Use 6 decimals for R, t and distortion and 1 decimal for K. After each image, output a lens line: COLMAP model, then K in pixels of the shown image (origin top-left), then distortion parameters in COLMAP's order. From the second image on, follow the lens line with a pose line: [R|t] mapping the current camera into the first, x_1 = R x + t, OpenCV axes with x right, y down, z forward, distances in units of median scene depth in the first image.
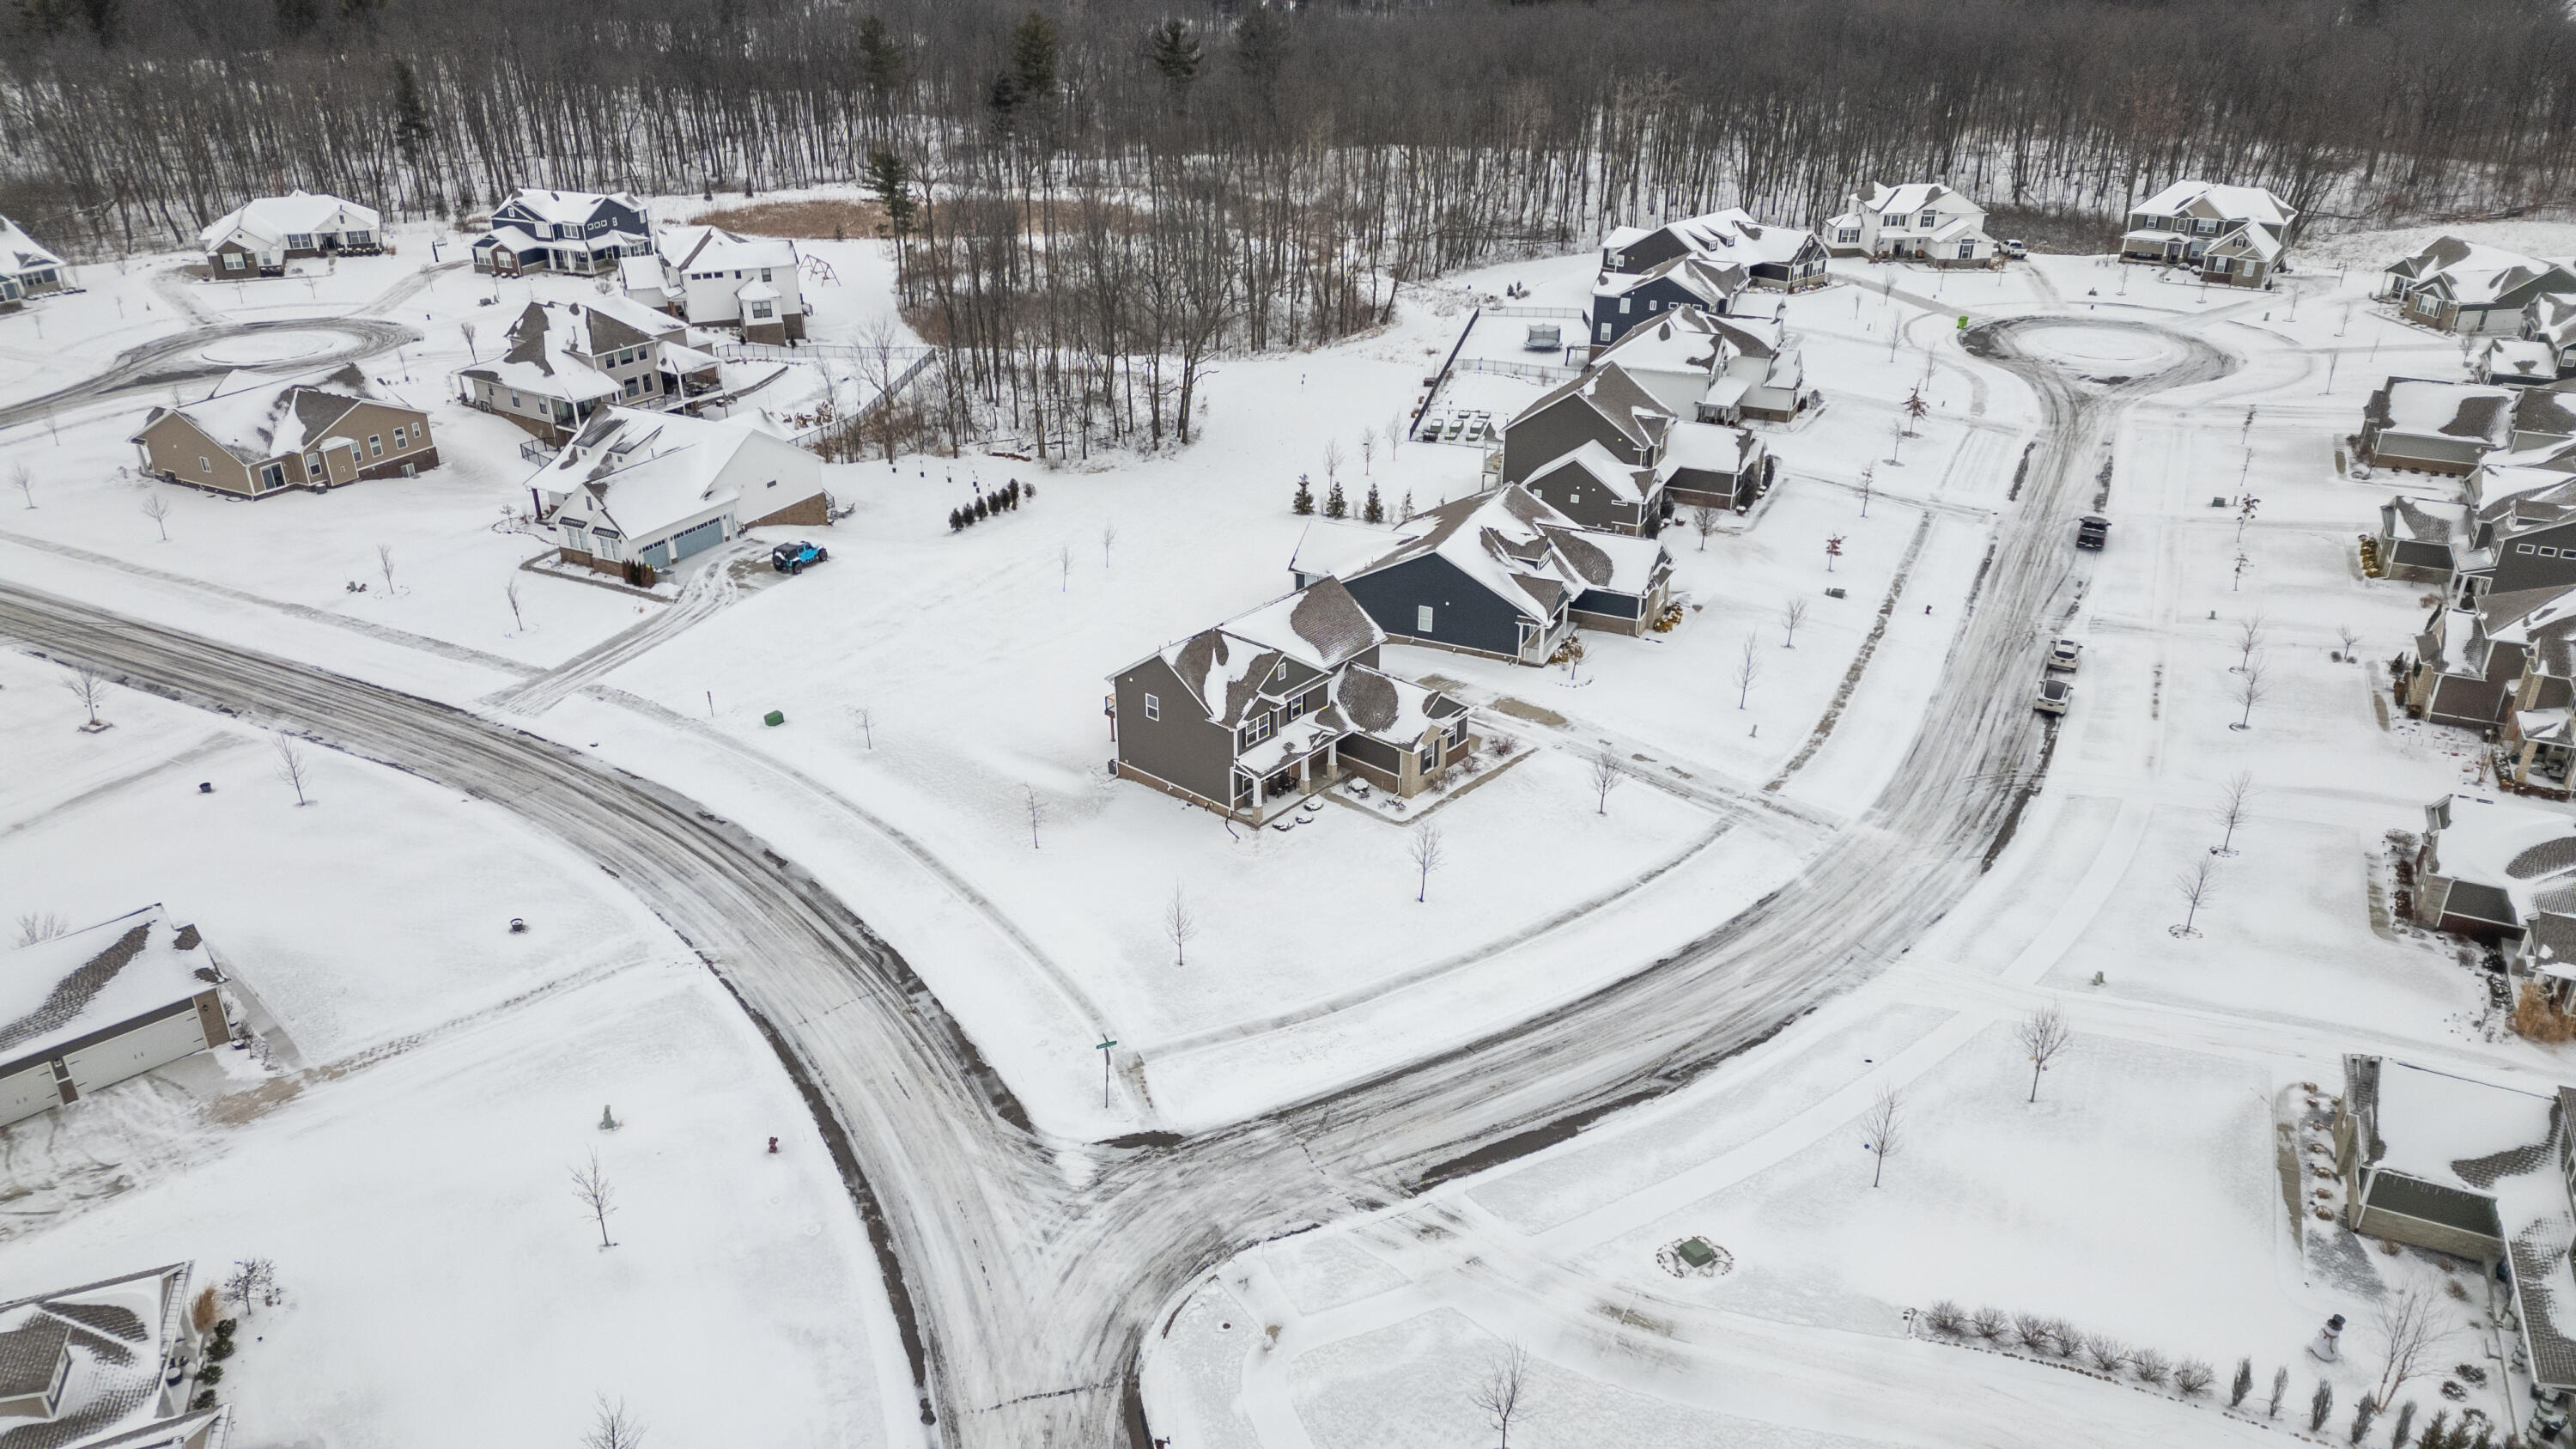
lens RADIAL K [[1727.3, 0, 1288.0], [0, 1727.3, 724.5], [0, 0, 1]] dist [0.090563, -0.070797]
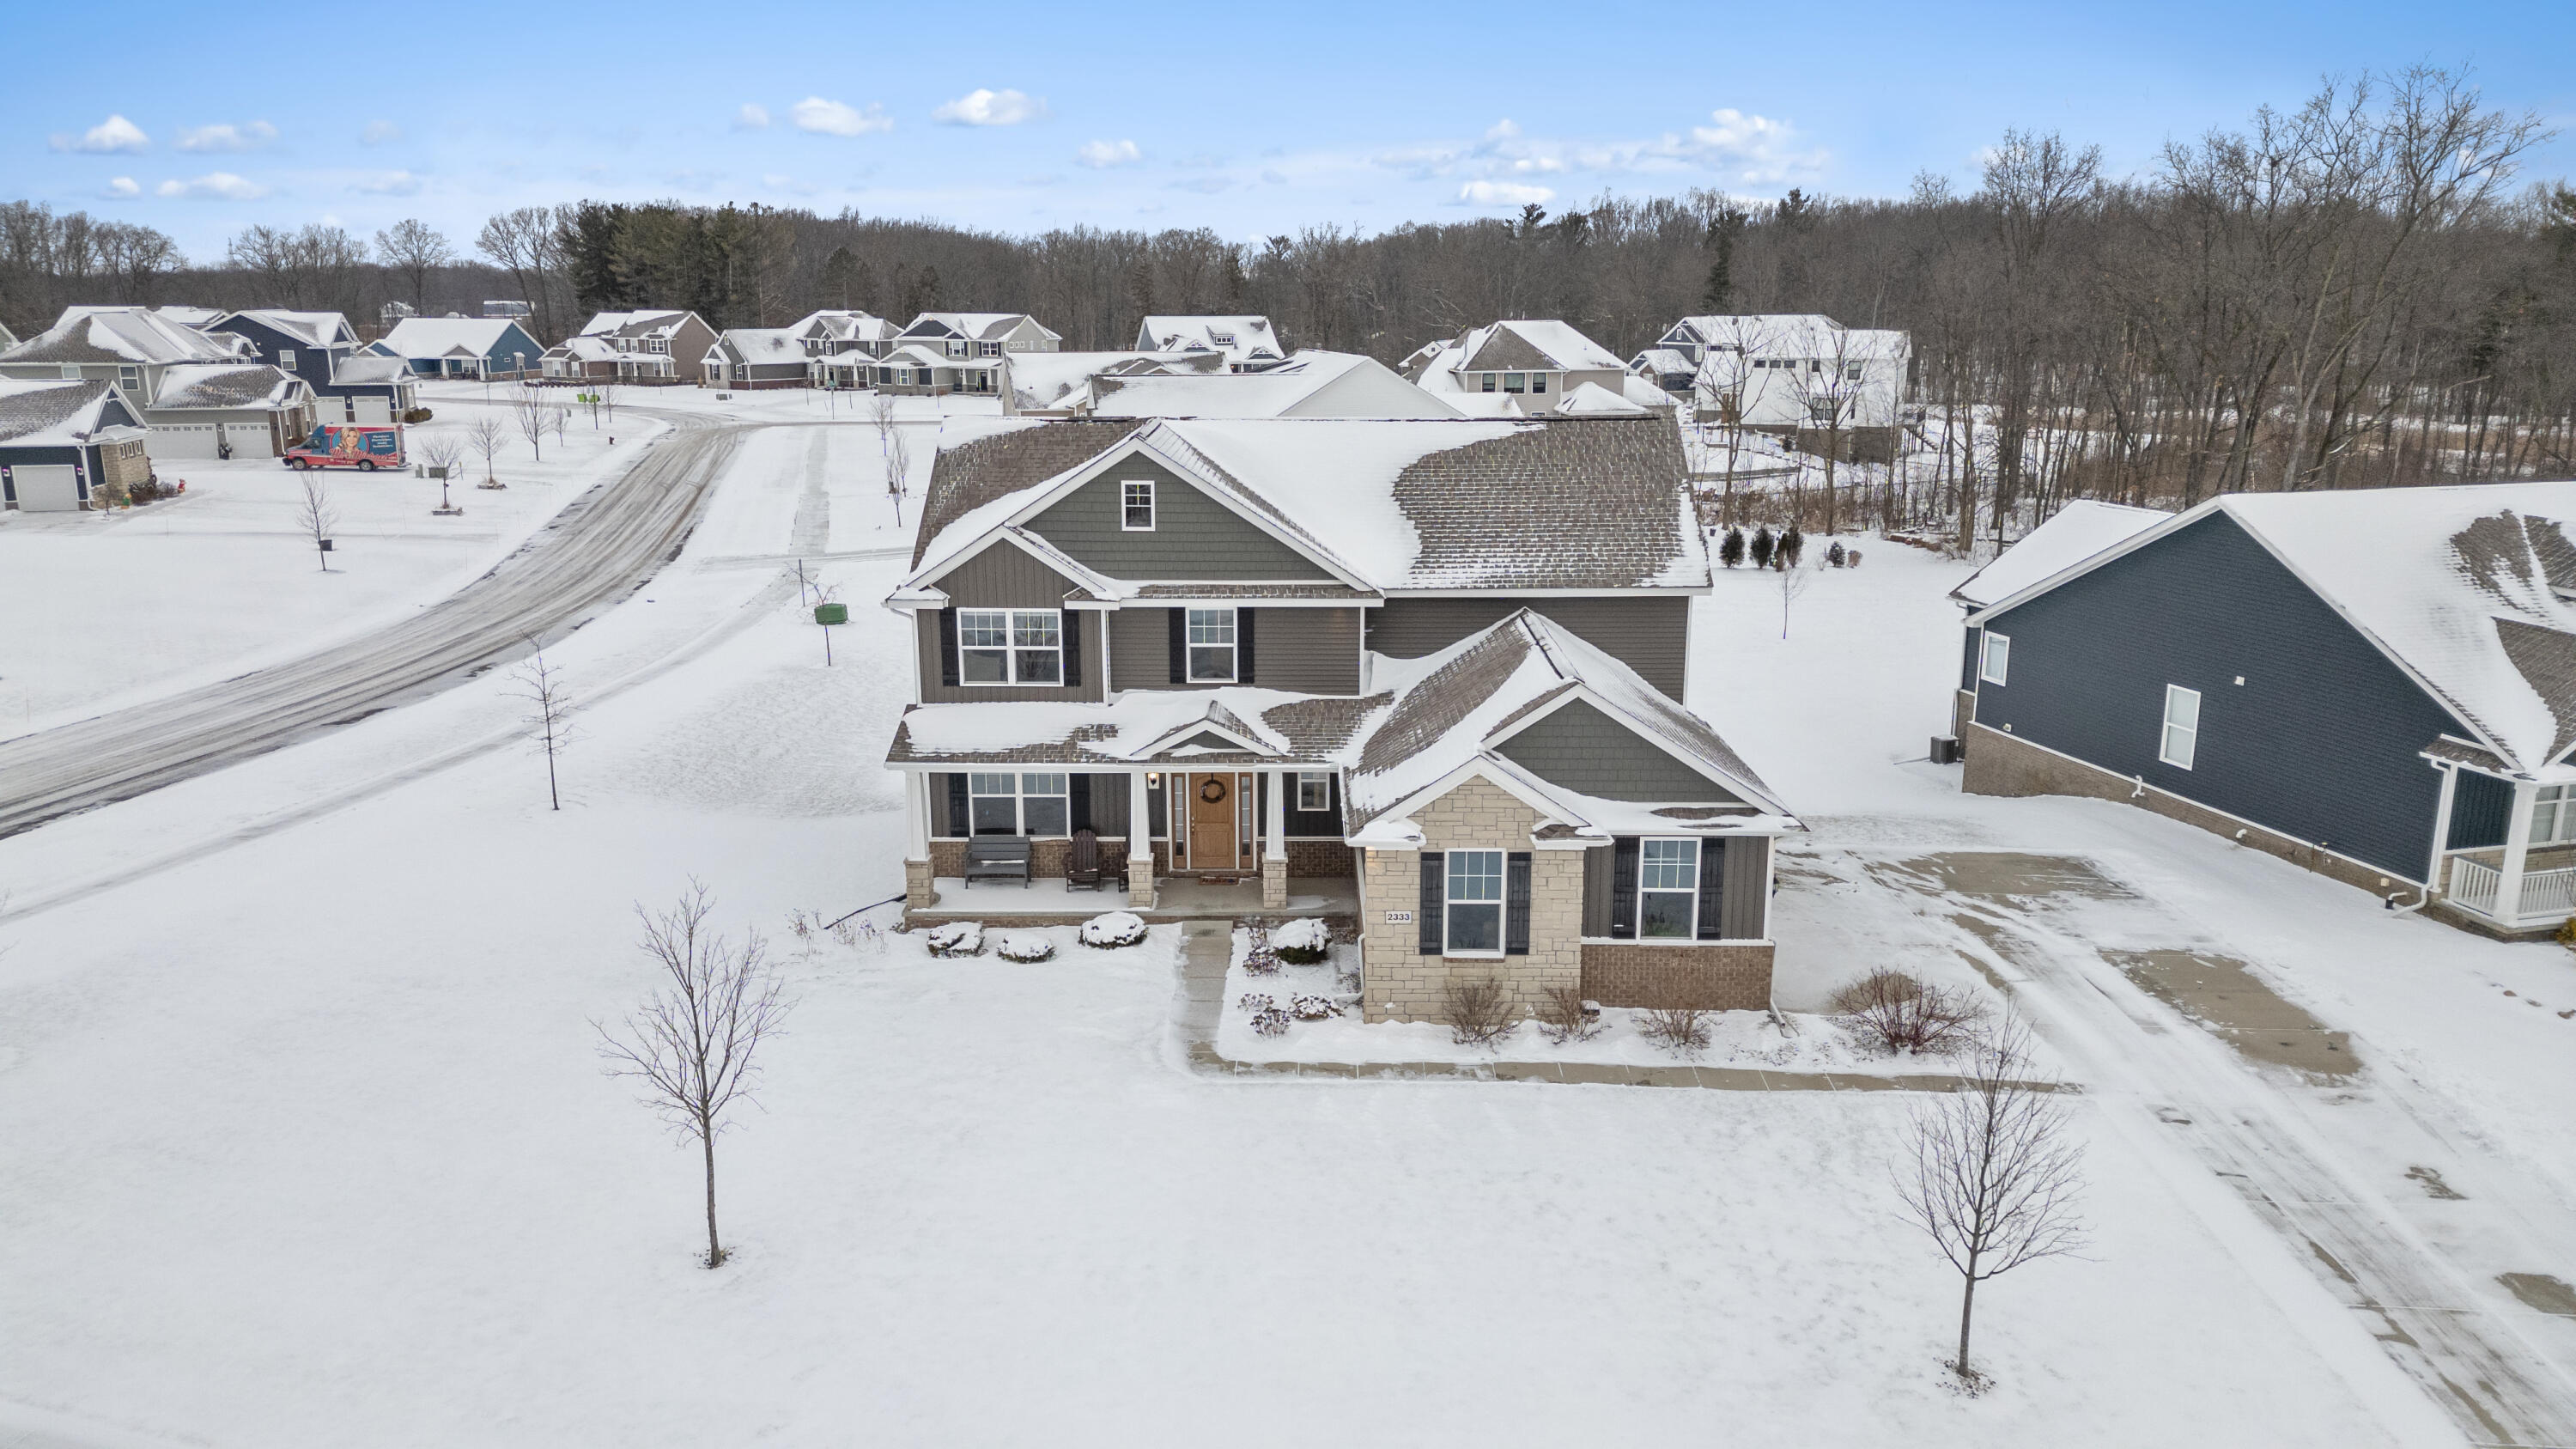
lens RADIAL K [[1779.6, 0, 1288.0], [0, 1779.6, 724.5], [0, 0, 1]] dist [0.080481, -0.078520]
pose [[0.647682, 0.177544, -0.740936, 0.222310], [-0.332919, 0.940670, -0.065613, 0.016971], [0.685327, 0.289168, 0.668363, 0.649633]]
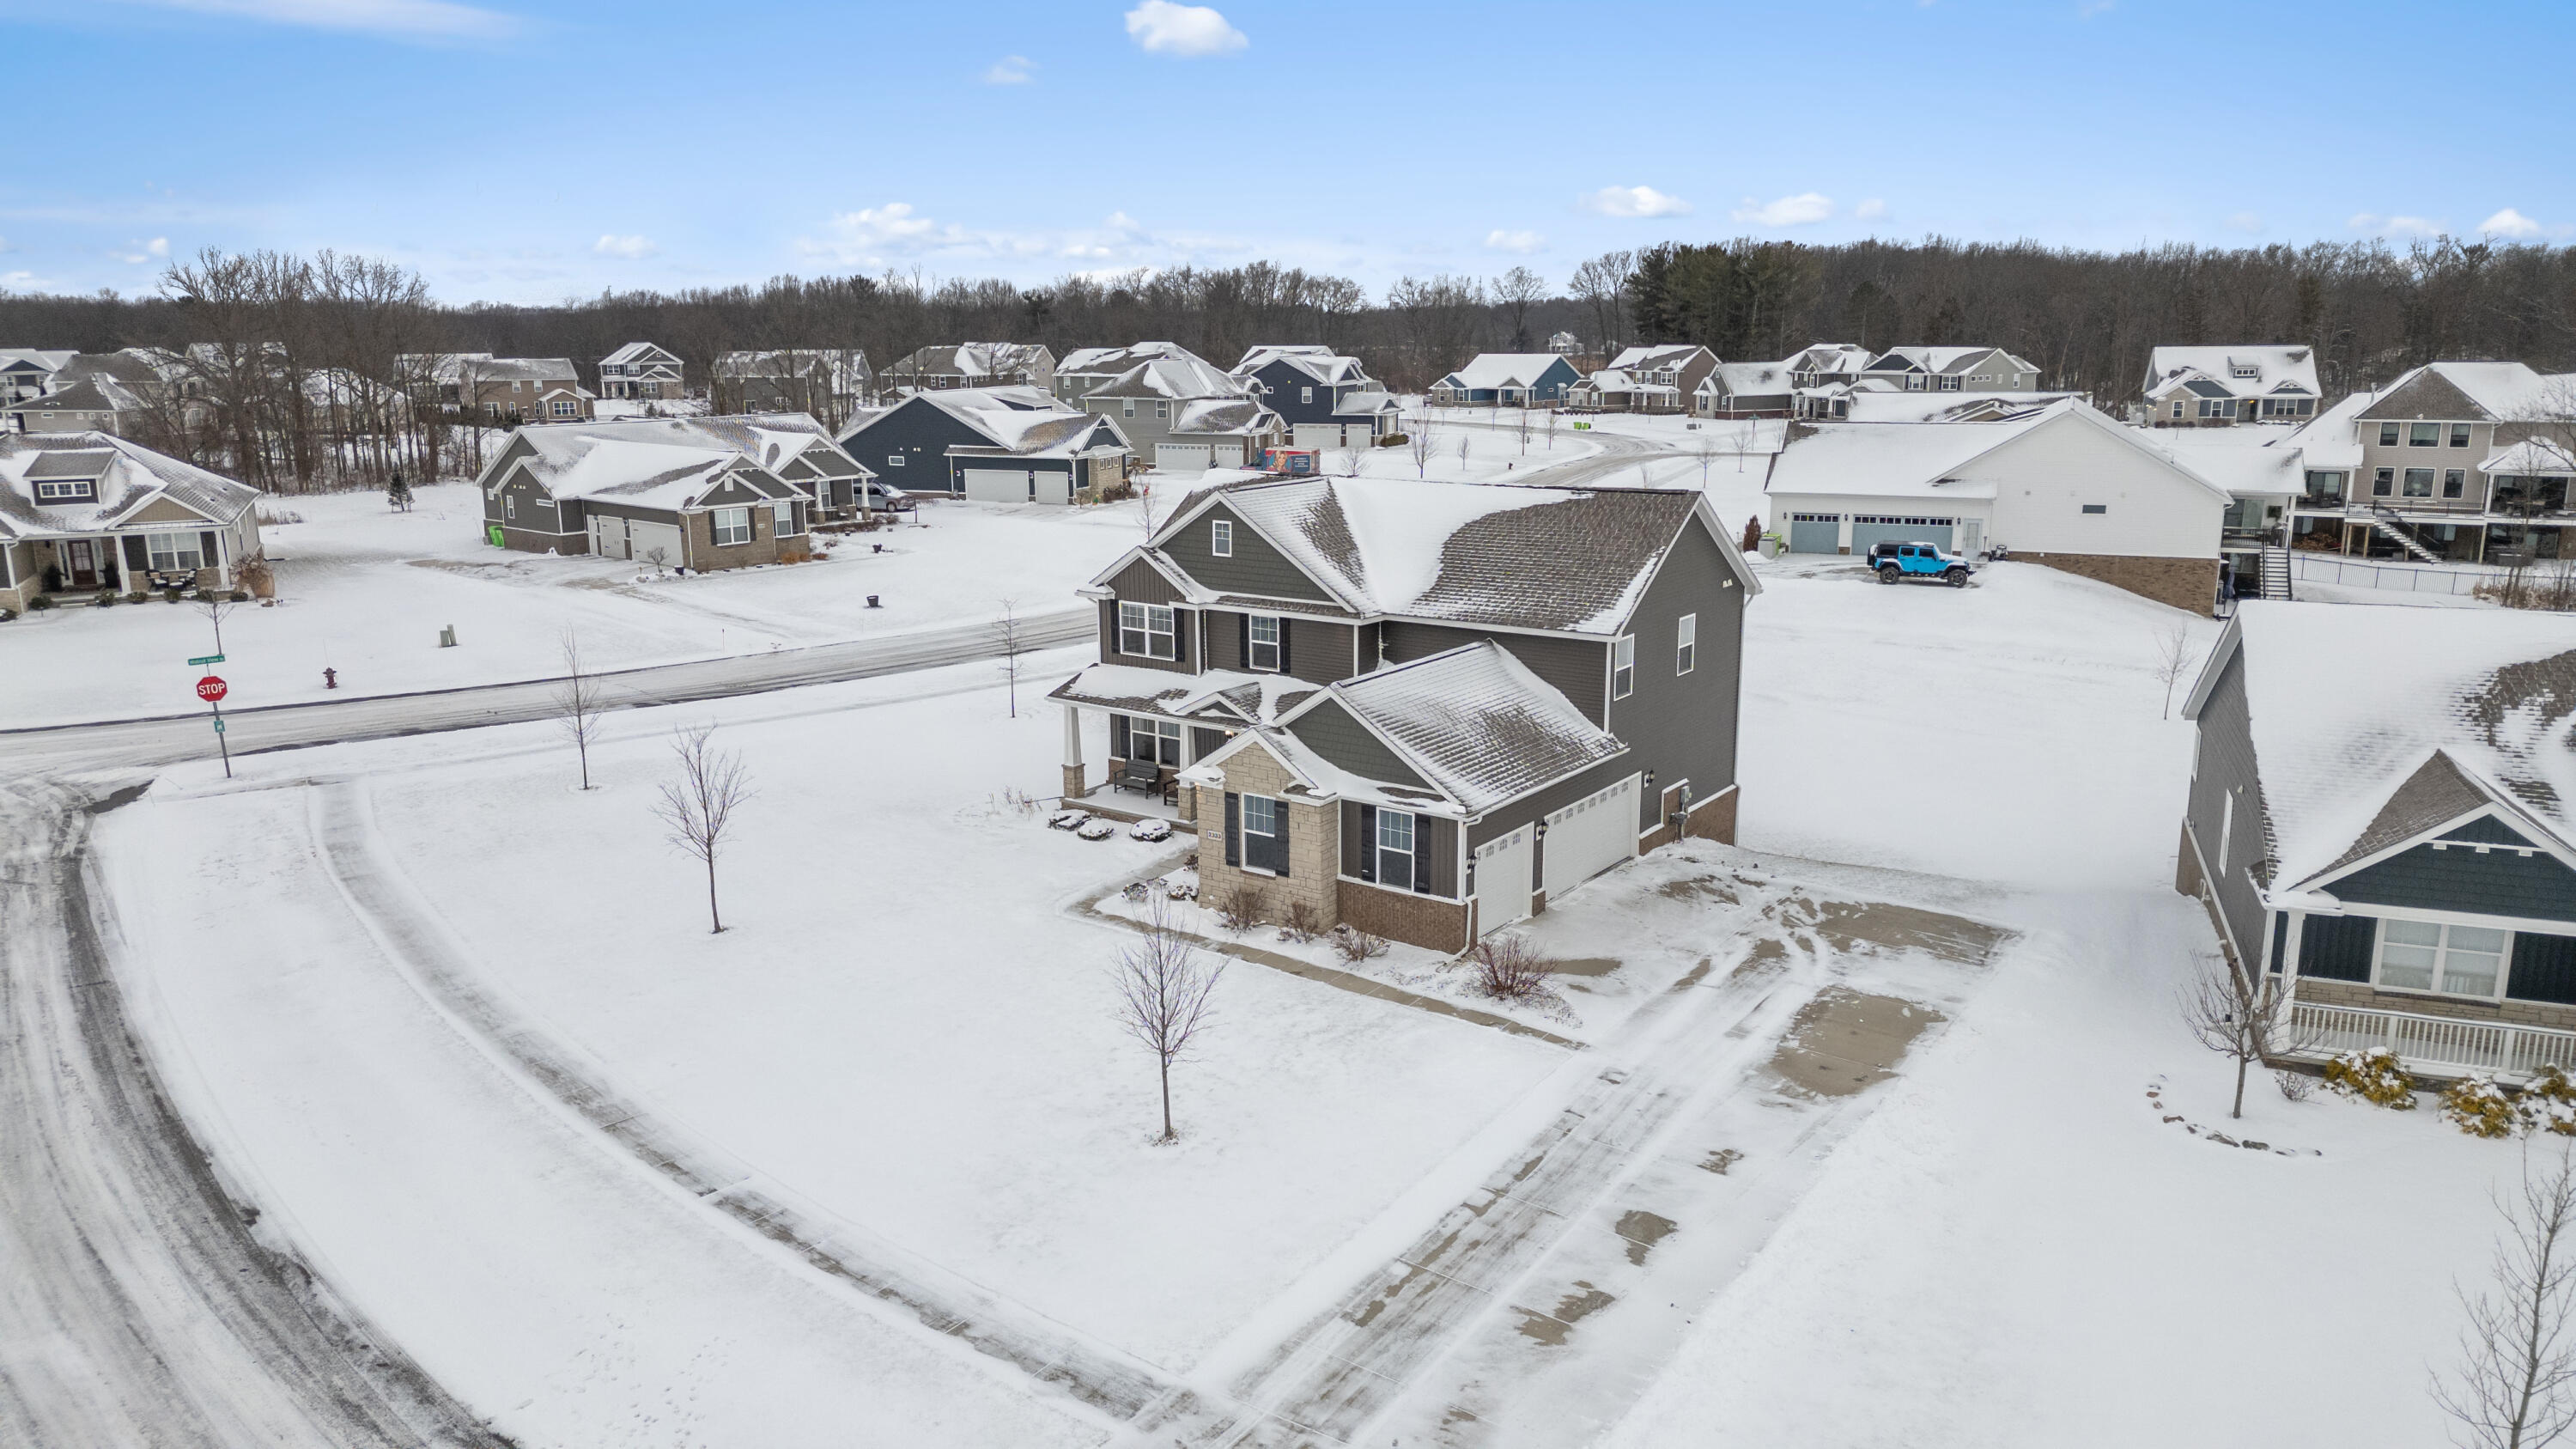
lens RADIAL K [[1779.6, 0, 1288.0], [0, 1779.6, 724.5], [0, 0, 1]] dist [0.080481, -0.078520]
pose [[0.082462, 0.218552, -0.972335, 0.384959], [-0.428673, 0.888566, 0.163369, -0.058894], [0.899688, 0.403342, 0.166960, 0.772692]]
